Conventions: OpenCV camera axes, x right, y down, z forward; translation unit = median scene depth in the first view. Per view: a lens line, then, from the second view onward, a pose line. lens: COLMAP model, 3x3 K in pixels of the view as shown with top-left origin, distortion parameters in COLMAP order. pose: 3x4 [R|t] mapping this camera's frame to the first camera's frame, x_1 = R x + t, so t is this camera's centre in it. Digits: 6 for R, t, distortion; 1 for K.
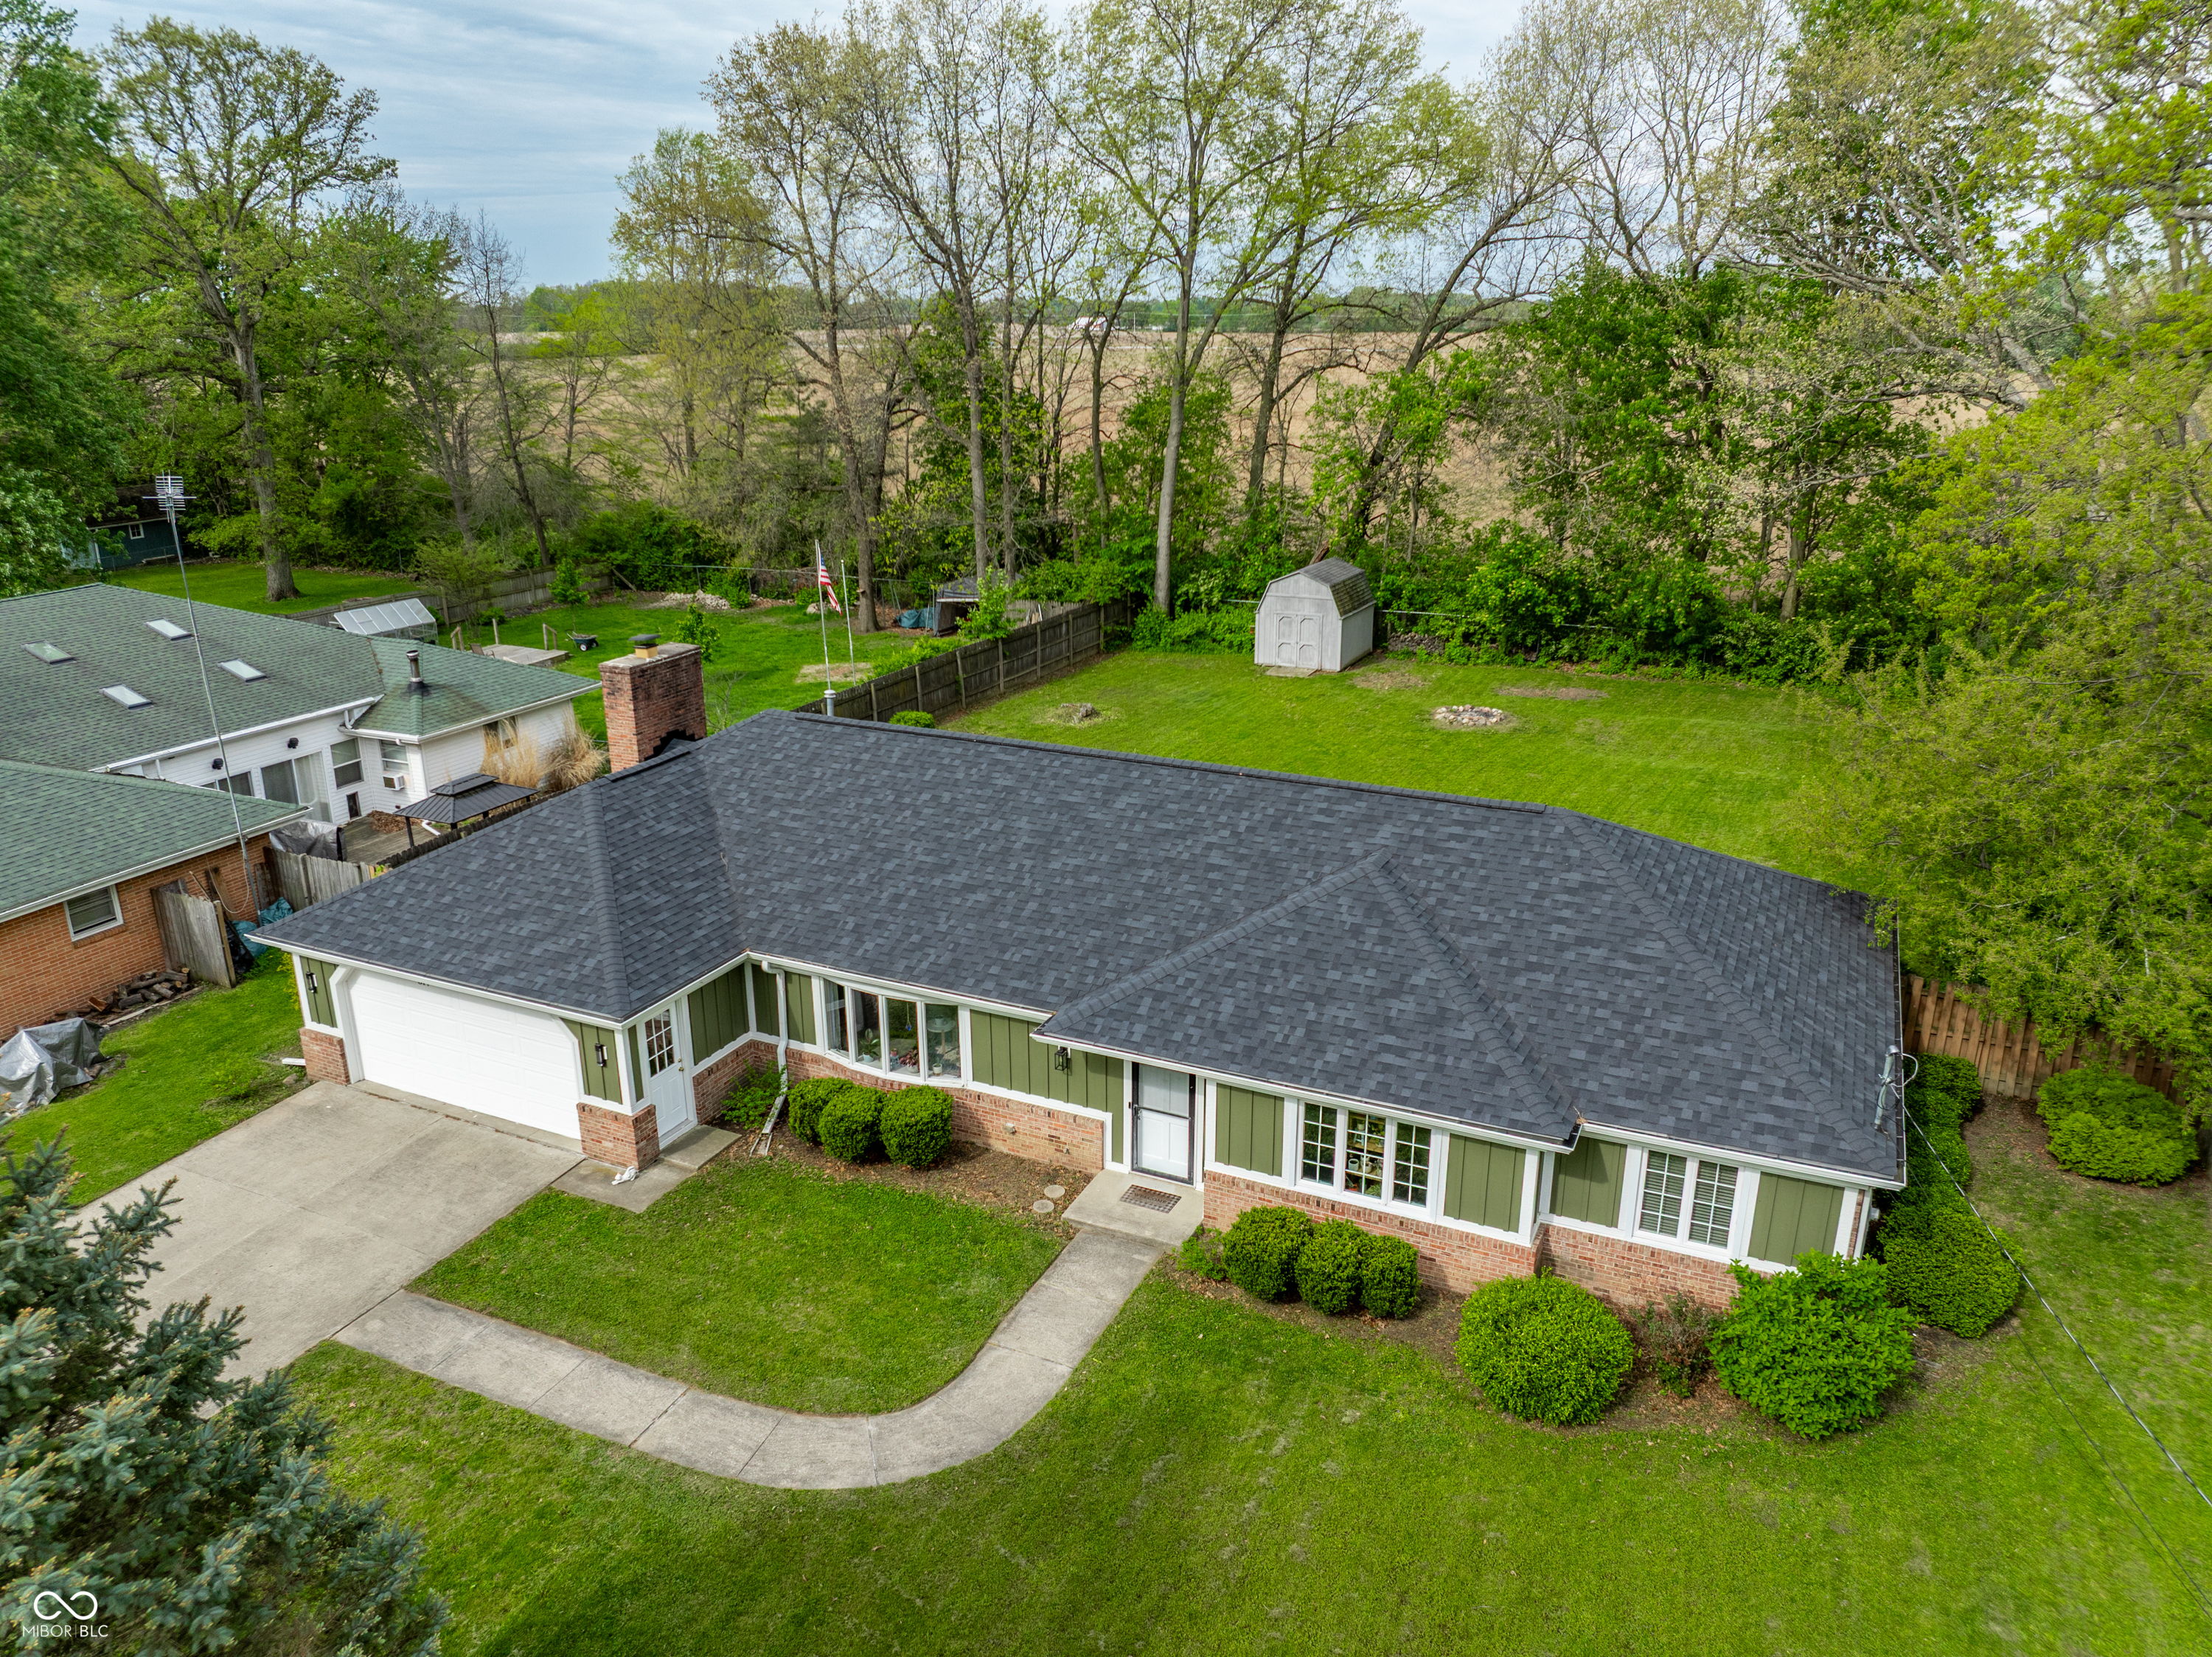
lens RADIAL K [[1560.2, 0, 1105.8], [0, 1560.2, 825.9], [0, 0, 1]] dist [-0.048129, 0.020424]
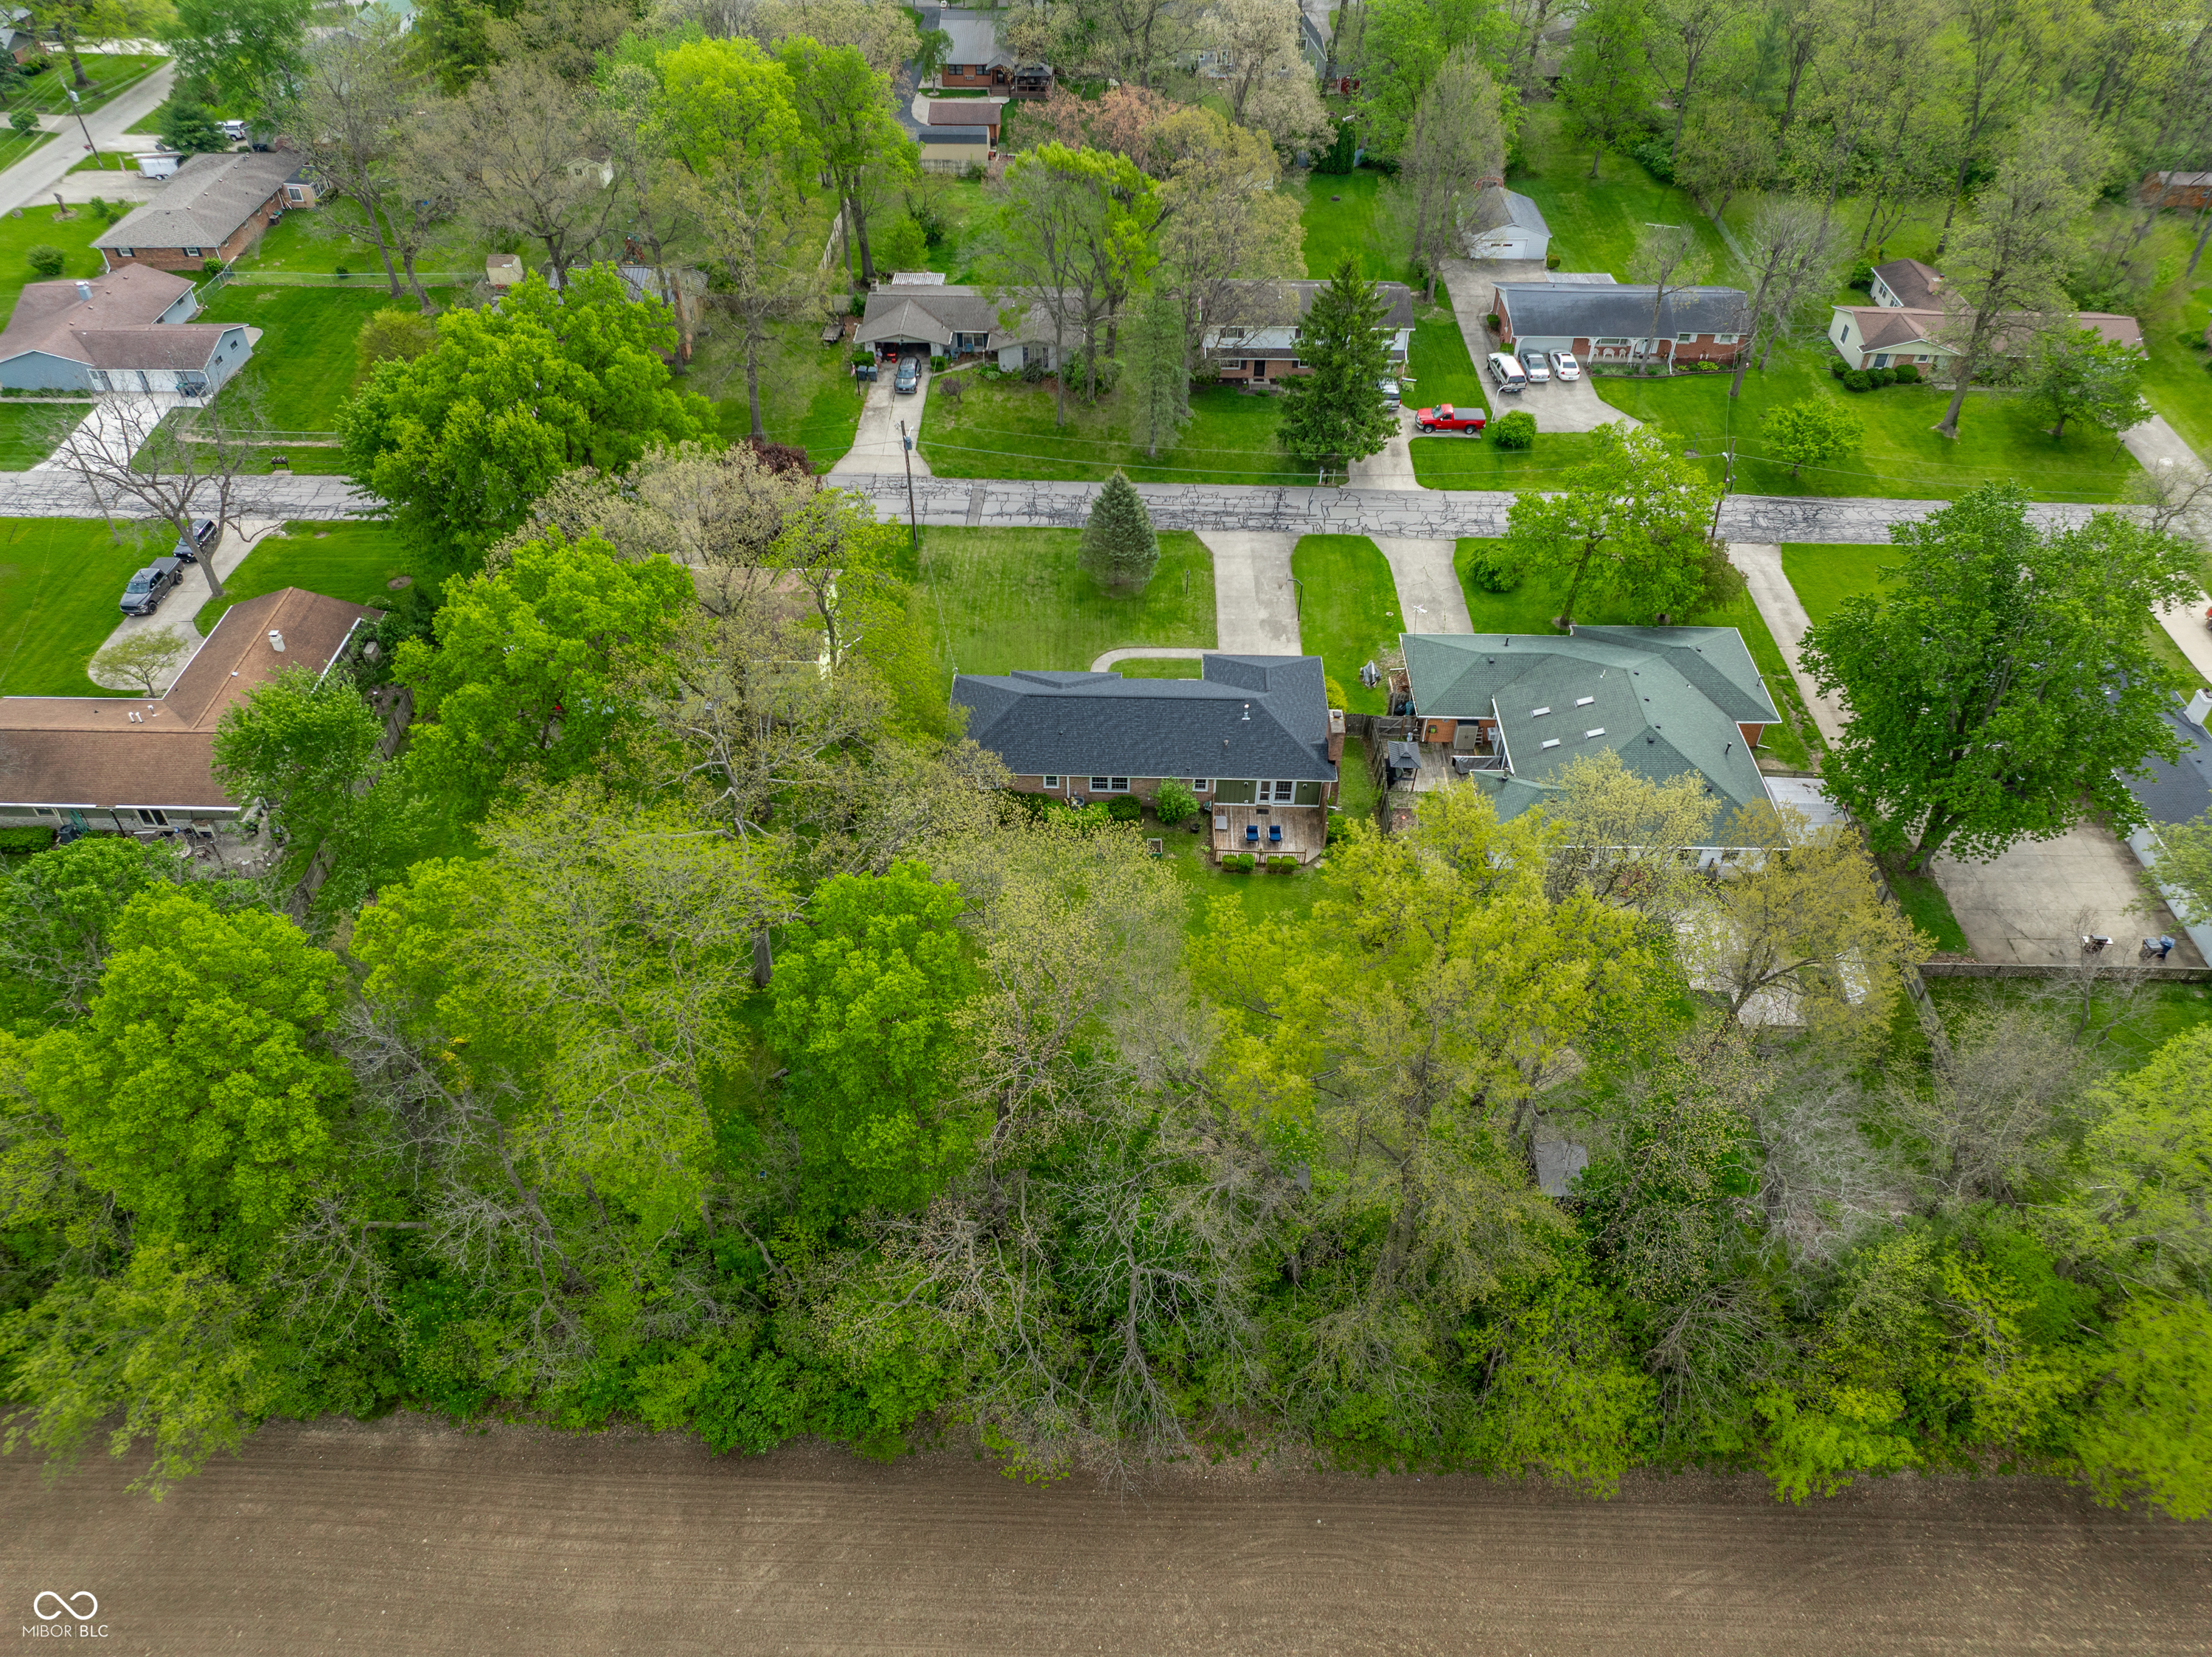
lens RADIAL K [[1558.4, 0, 1106.0], [0, 1558.4, 828.5], [0, 0, 1]] dist [-0.039645, 0.004905]
pose [[-0.914496, 0.275476, -0.296327, 1.390703], [-0.128833, 0.496012, 0.858705, -3.357411], [0.383534, 0.823459, -0.418111, 3.044217]]
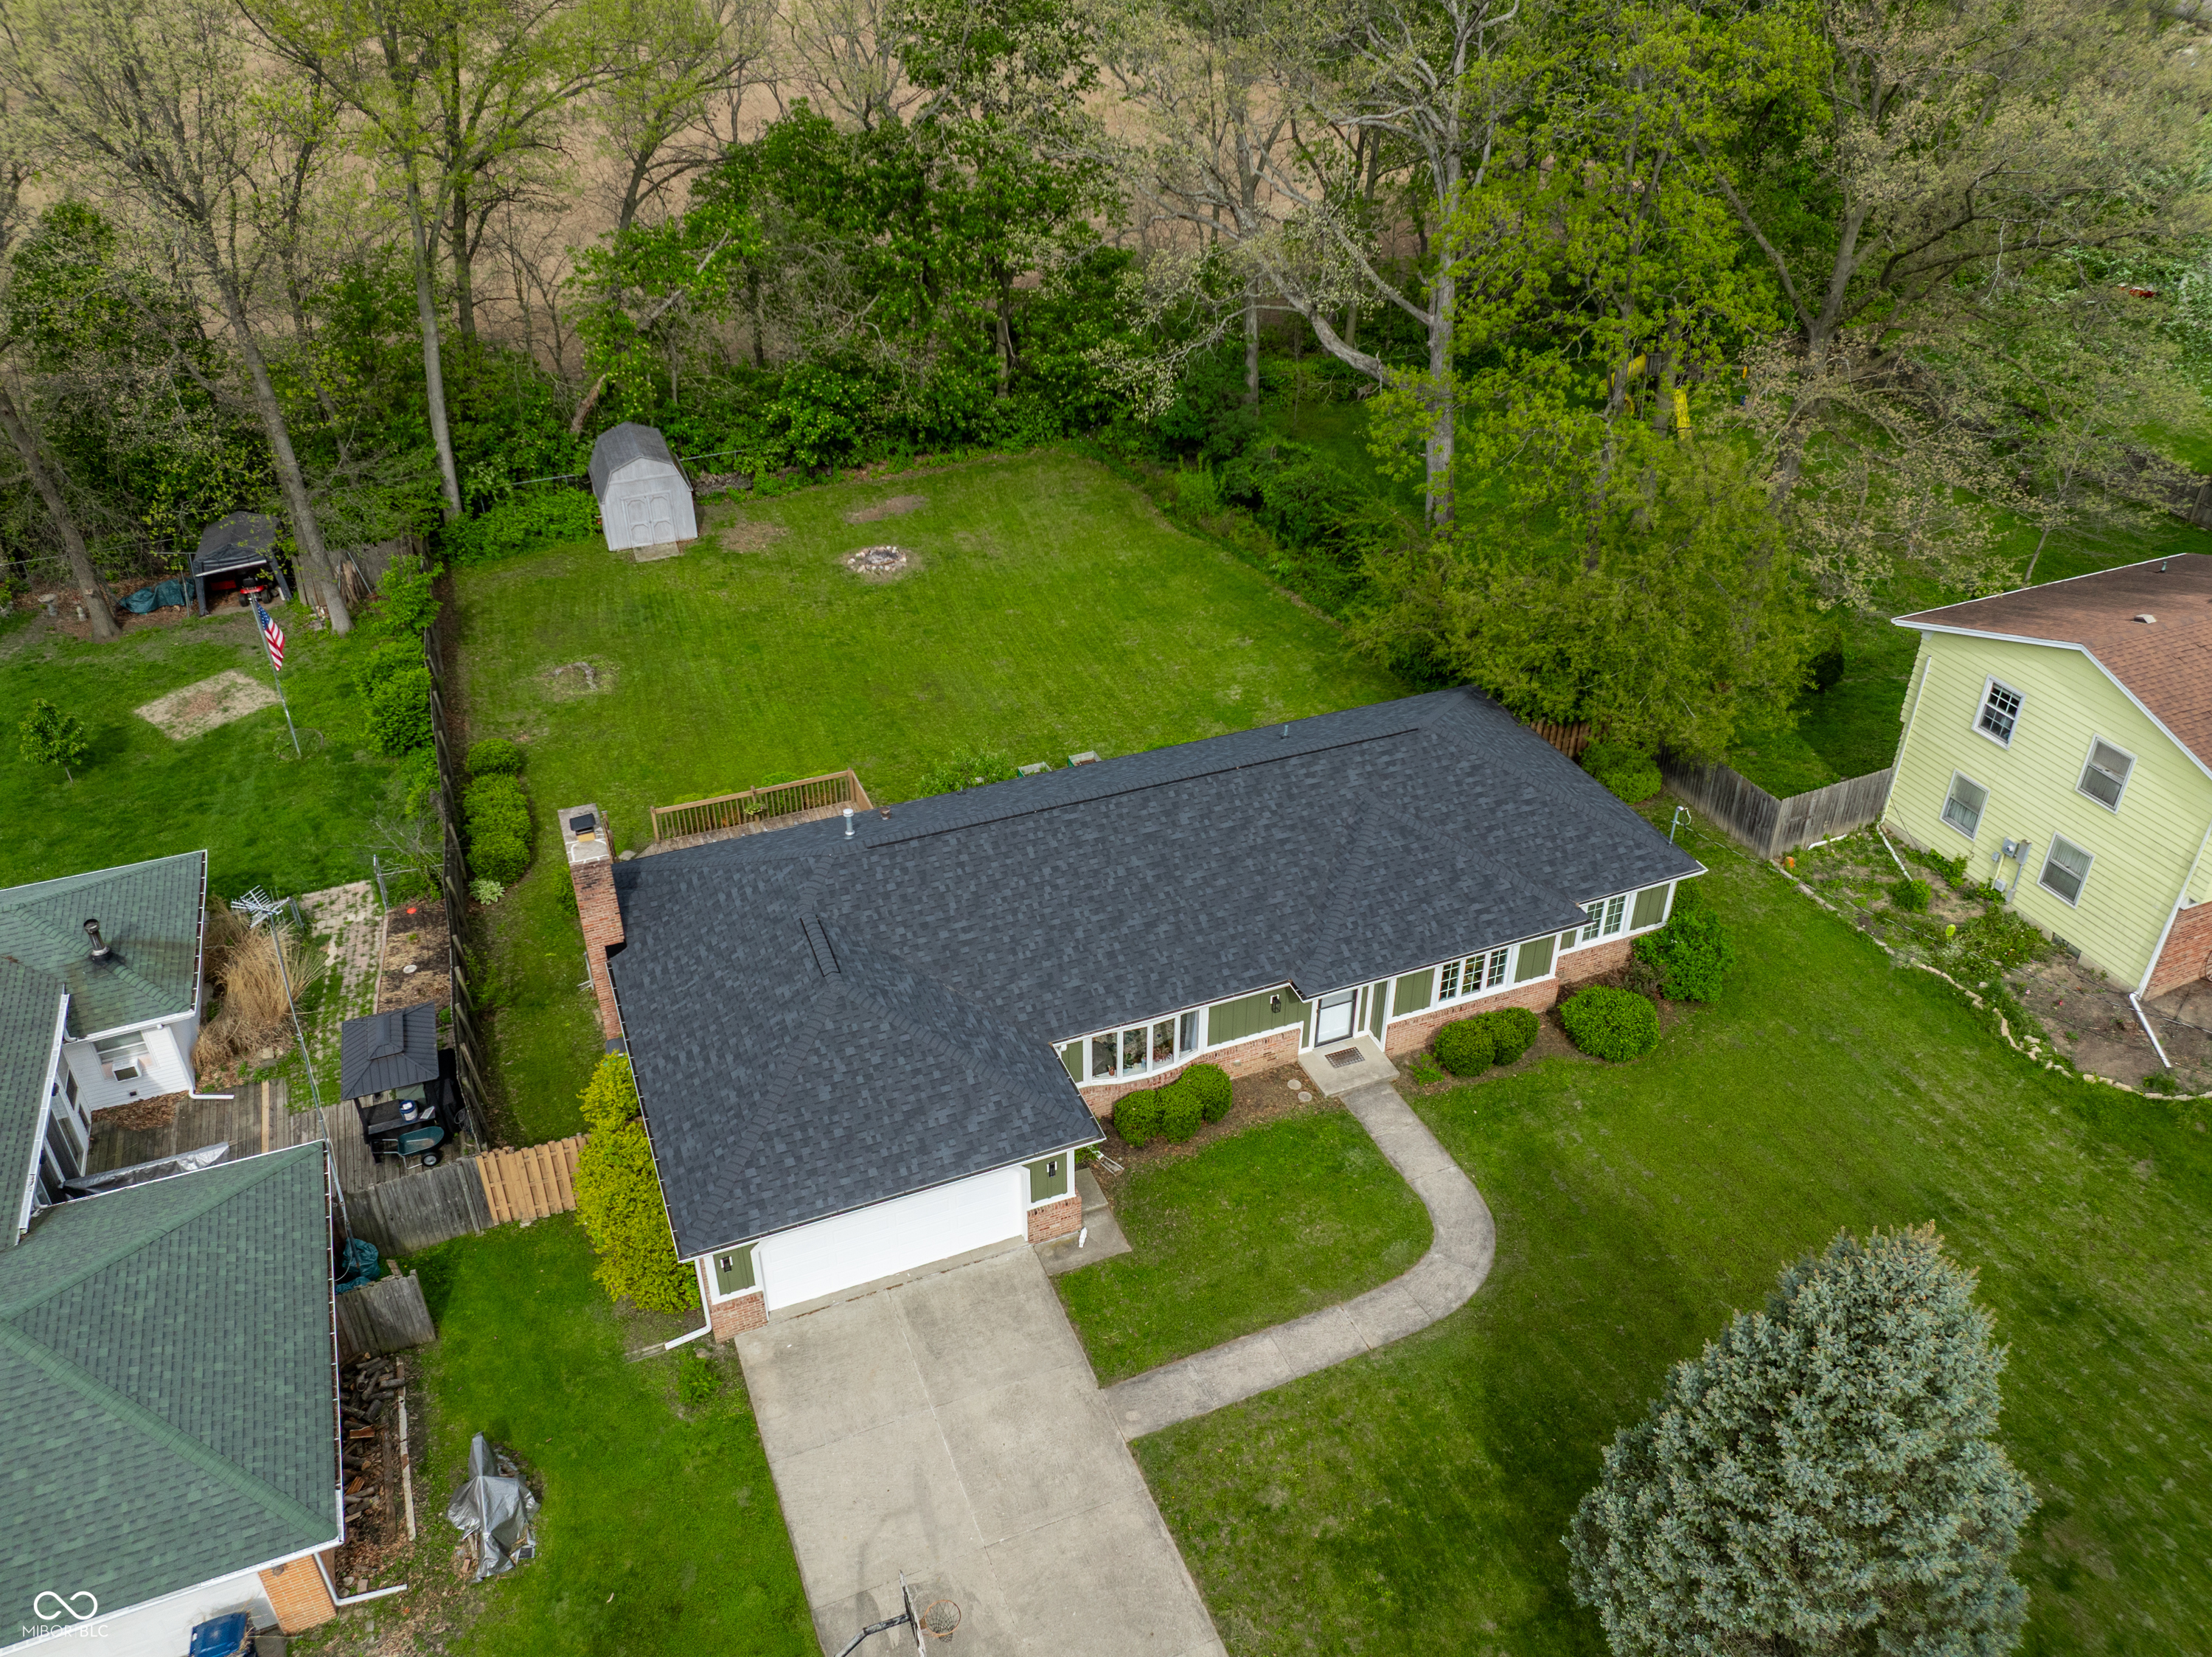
lens RADIAL K [[1661.8, 0, 1107.3], [0, 1661.8, 773.0], [0, 0, 1]] dist [-0.036209, -0.003767]
pose [[0.676692, -0.380522, 0.630310, -0.999067], [0.229710, 0.922472, 0.310289, -0.553158], [-0.699515, -0.065182, 0.711639, 0.004118]]
